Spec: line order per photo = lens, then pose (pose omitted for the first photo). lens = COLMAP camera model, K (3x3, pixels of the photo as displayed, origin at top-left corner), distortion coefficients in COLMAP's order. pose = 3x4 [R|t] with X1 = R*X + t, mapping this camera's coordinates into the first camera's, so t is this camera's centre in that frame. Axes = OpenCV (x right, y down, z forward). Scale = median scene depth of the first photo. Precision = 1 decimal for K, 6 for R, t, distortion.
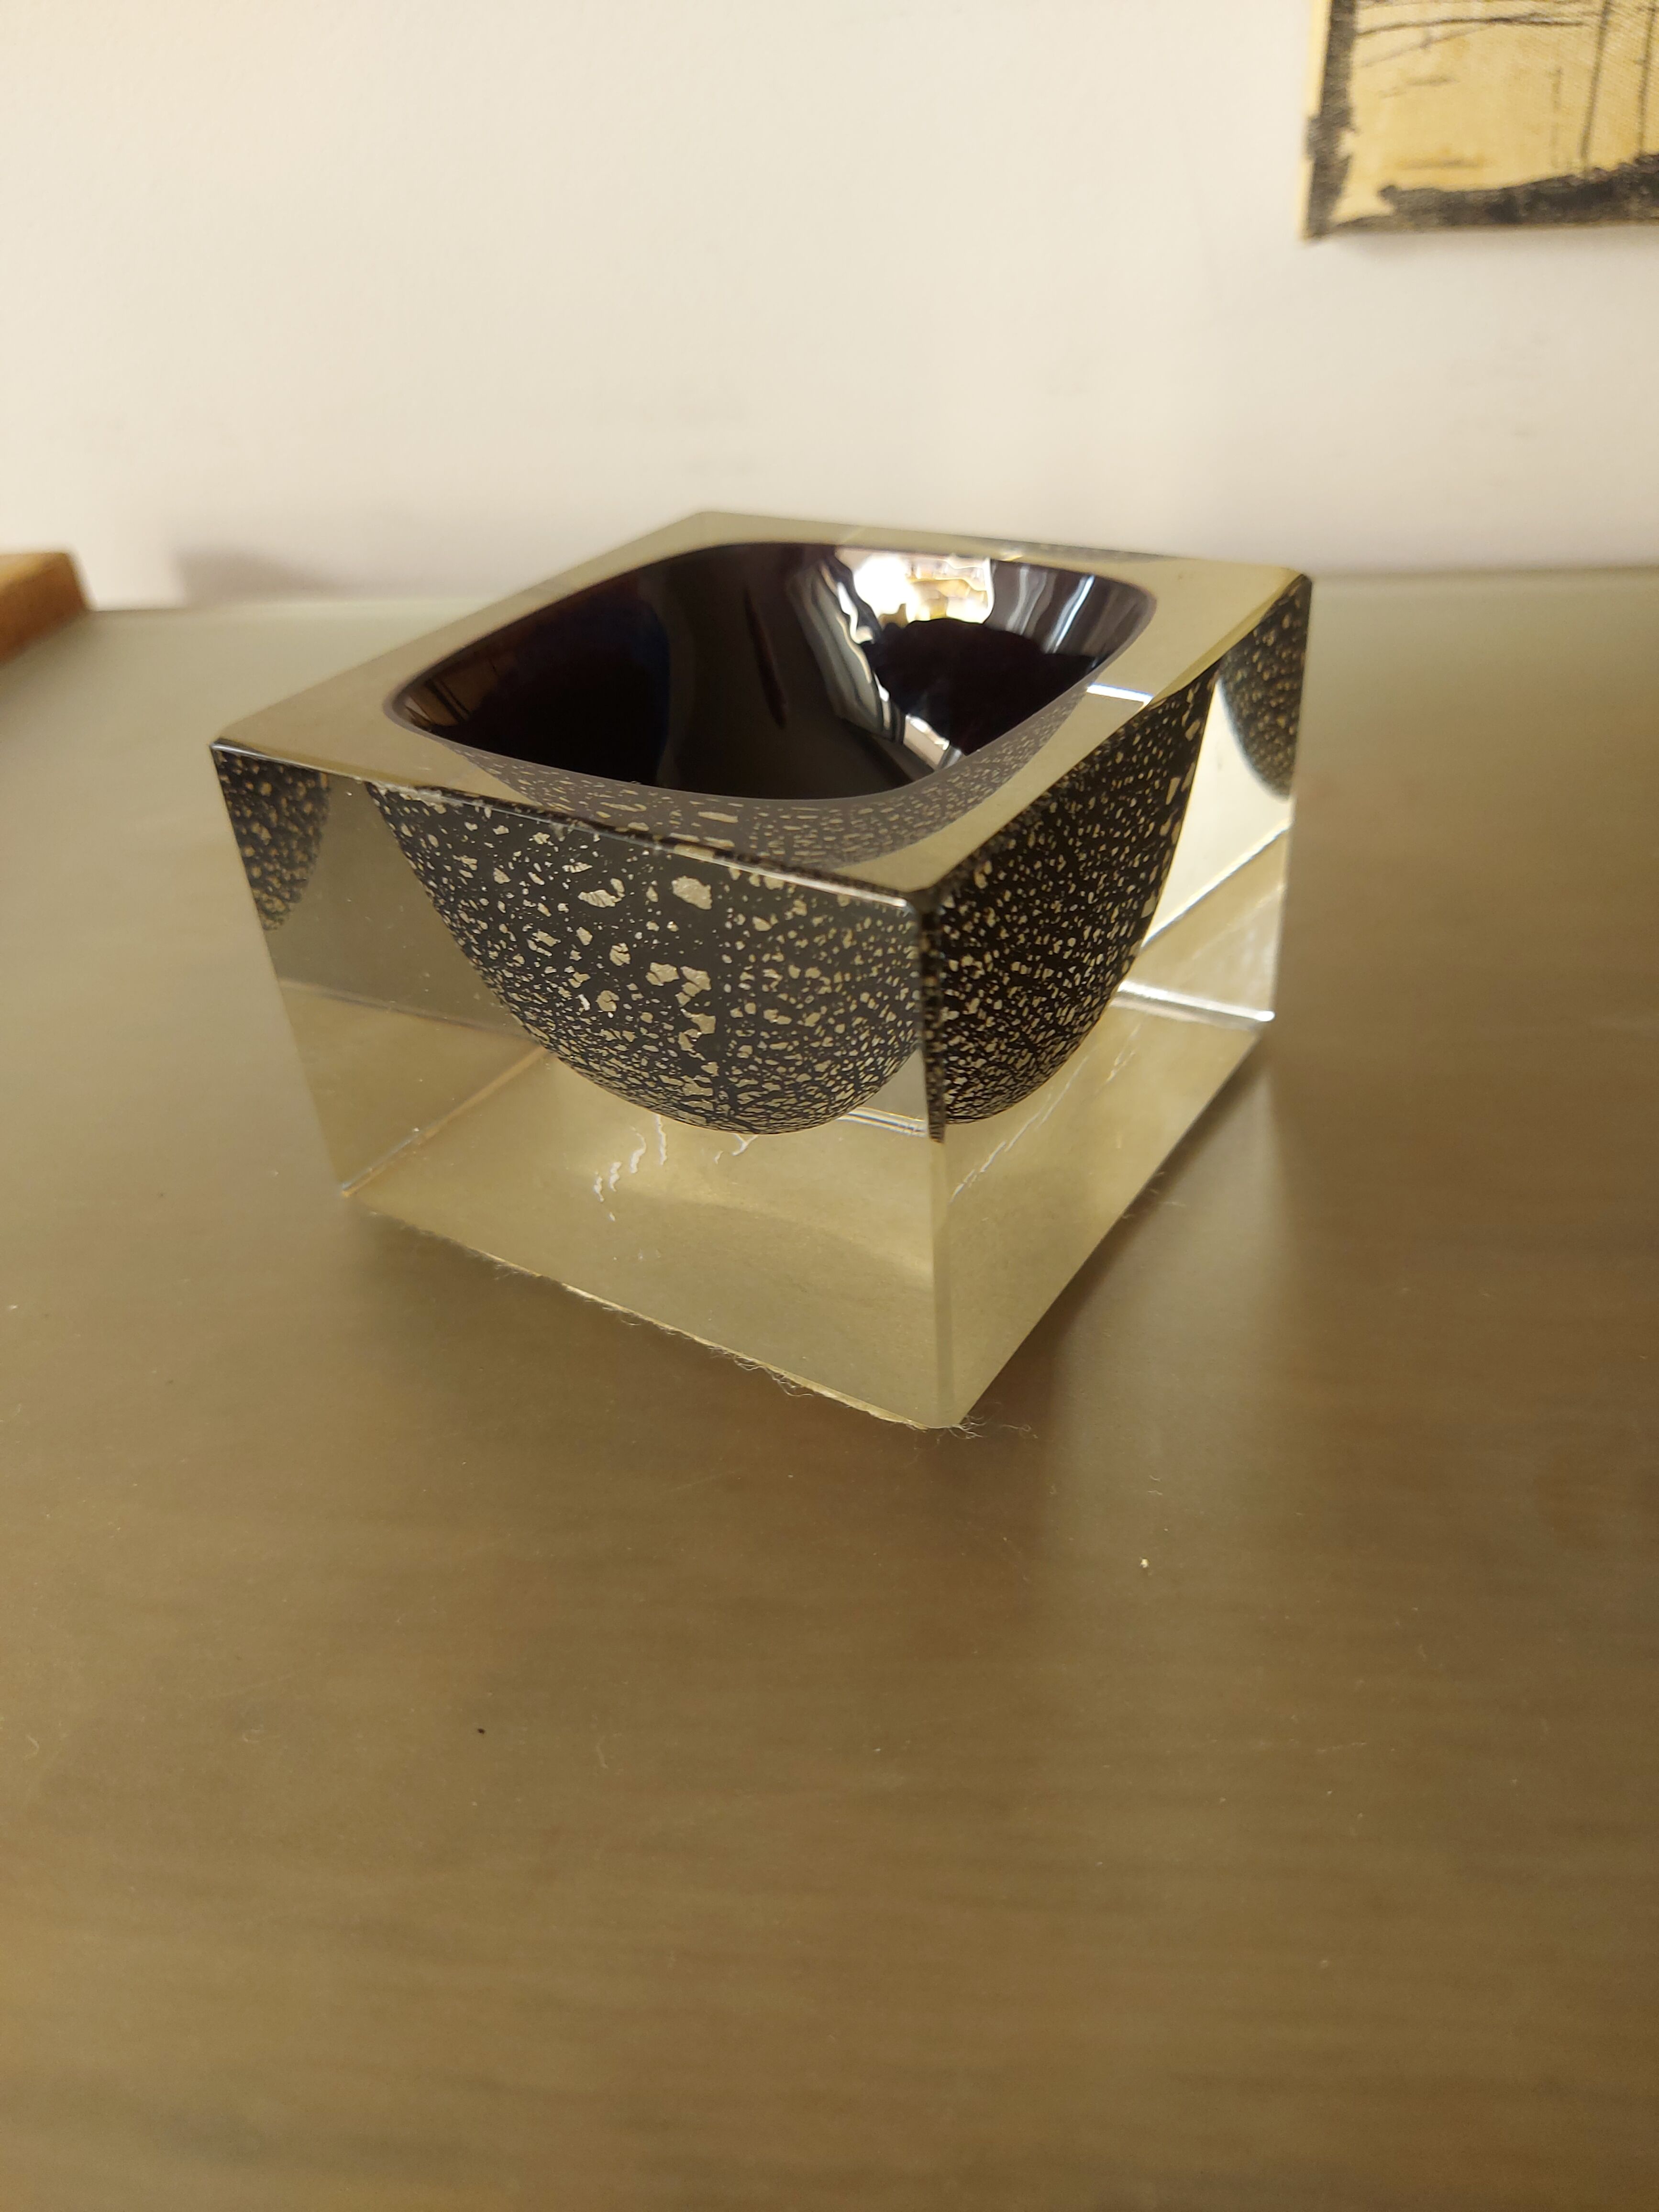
lens RADIAL K [[1688.8, 0, 827.6], [0, 1688.8, 1147.6], [0, 0, 1]] dist [-0.048095, 0.031099]
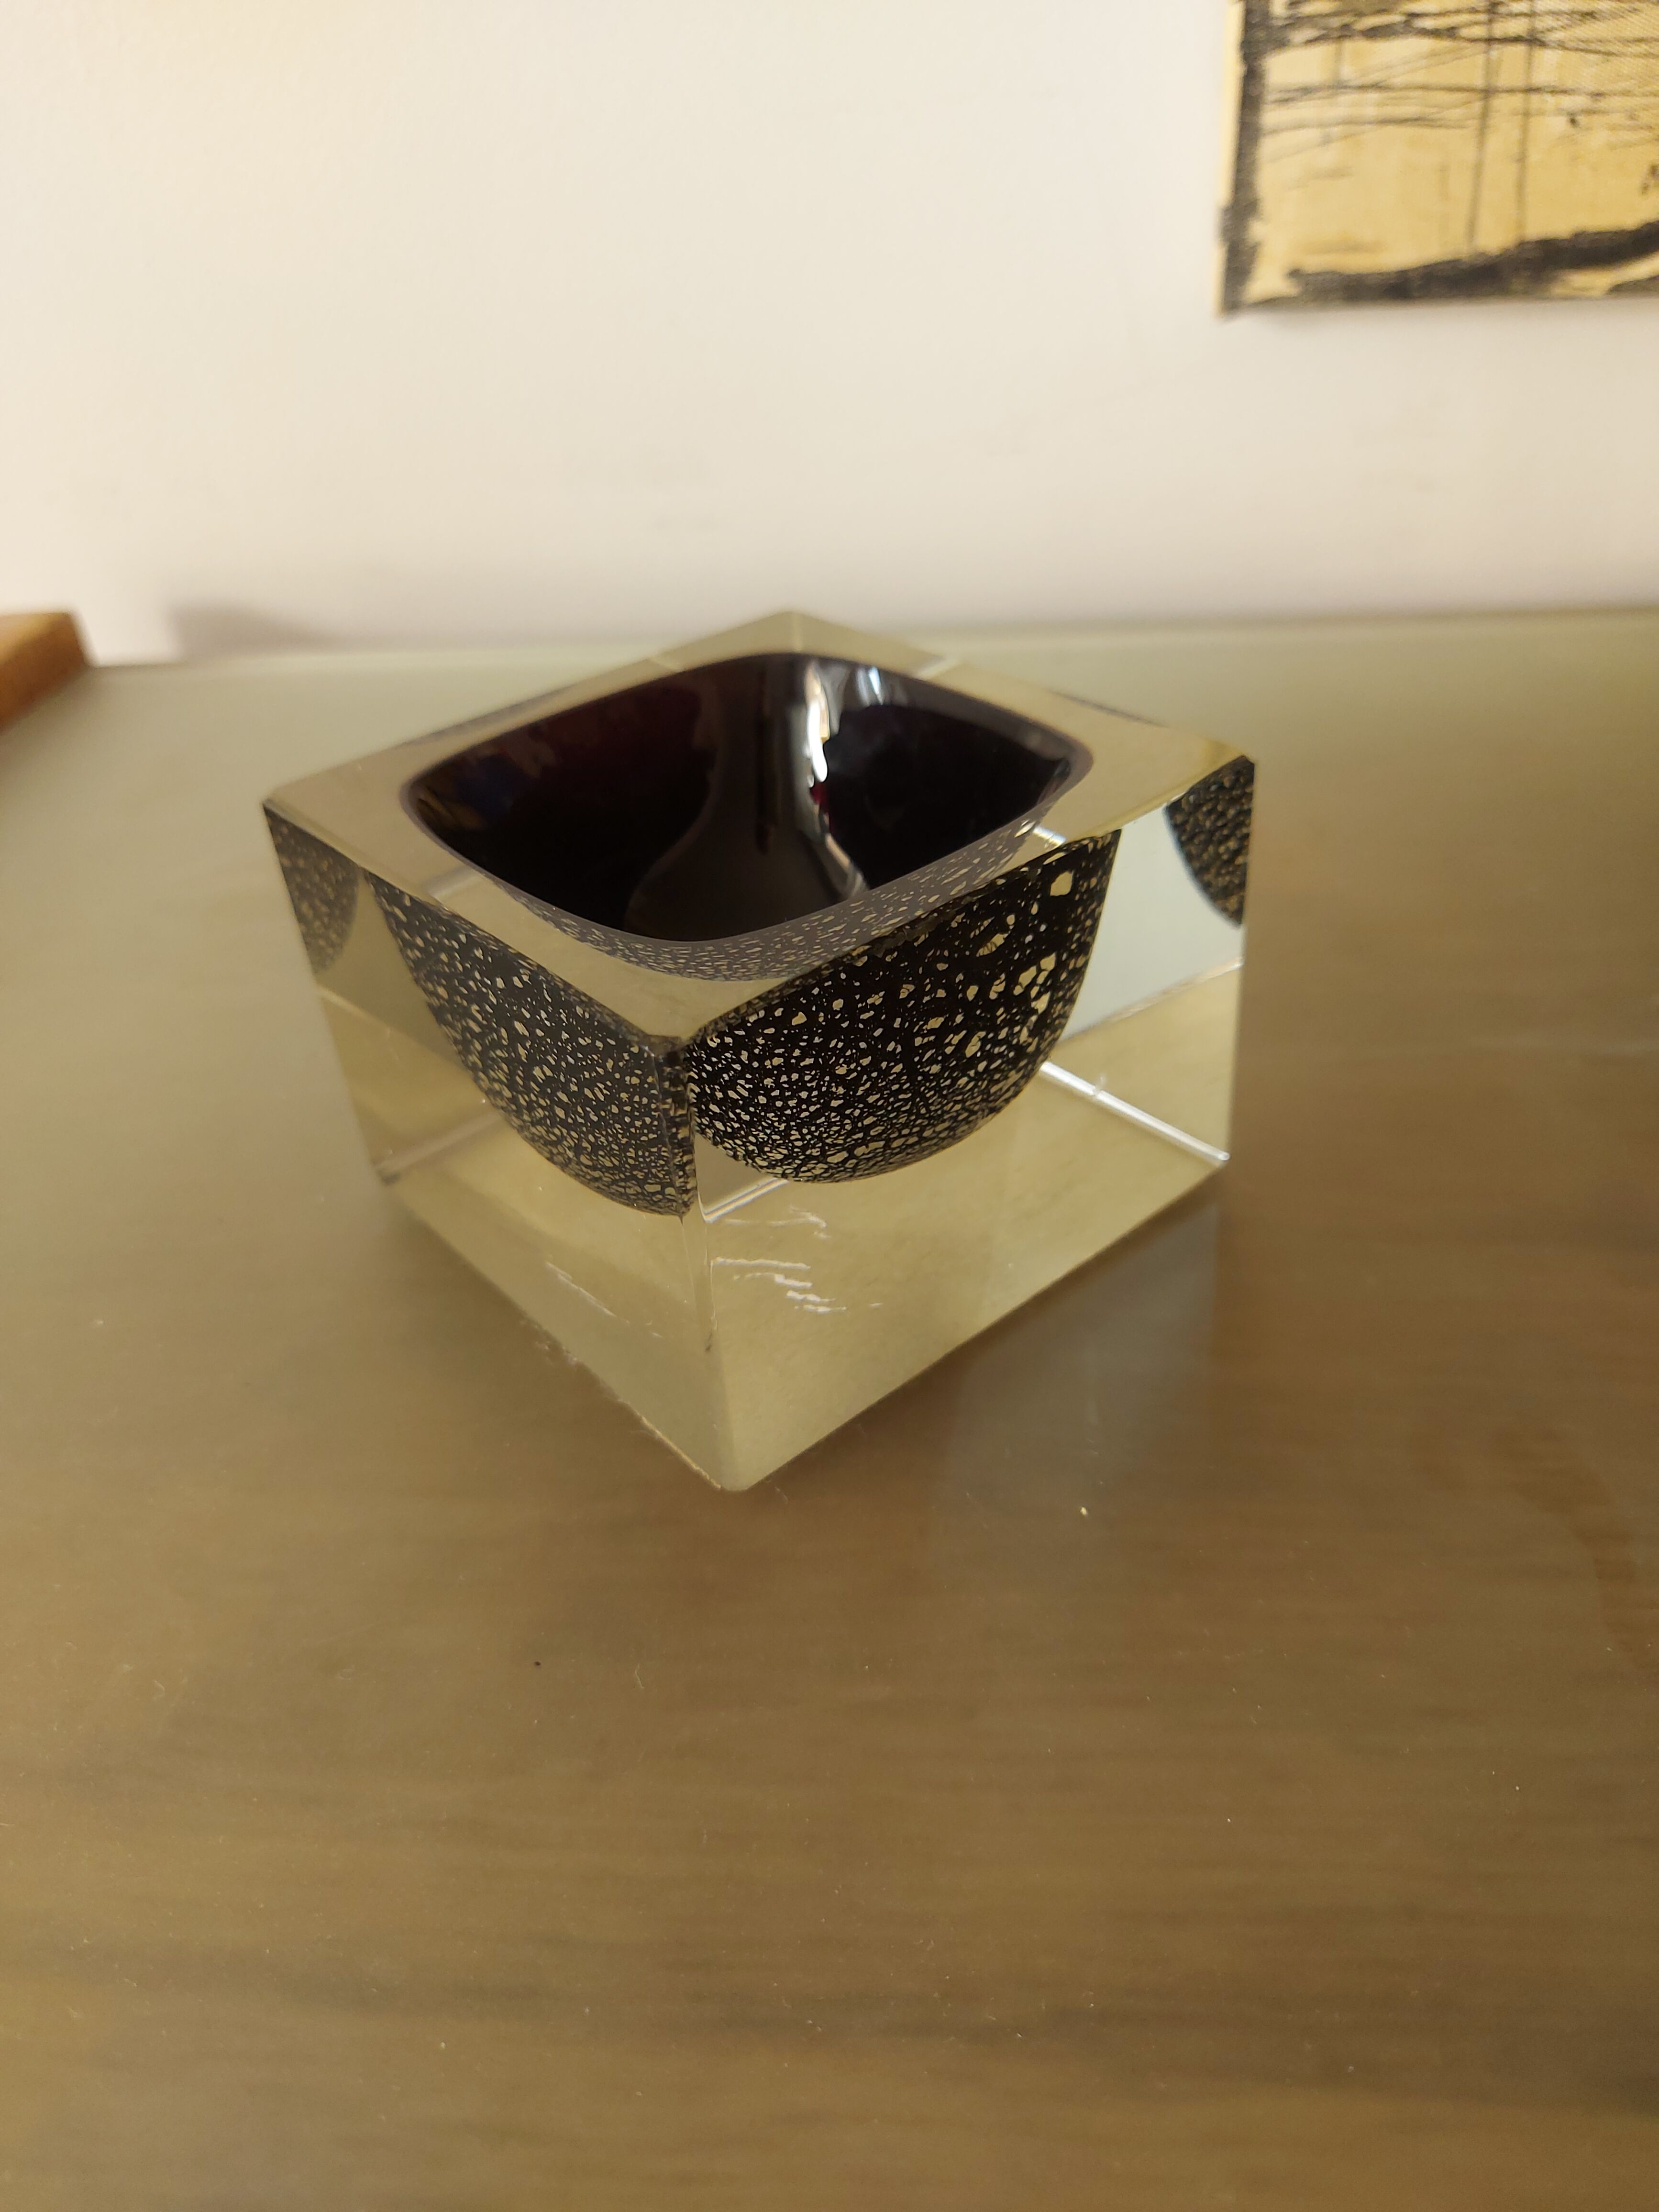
lens RADIAL K [[1671.6, 0, 833.5], [0, 1671.6, 1158.6], [0, 0, 1]] dist [-0.032921, 0.017620]
pose [[0.999396, -0.021185, 0.027562, -0.017082], [0.020944, 0.999740, 0.009005, -0.019073], [-0.027745, -0.008422, 0.999580, -0.176263]]
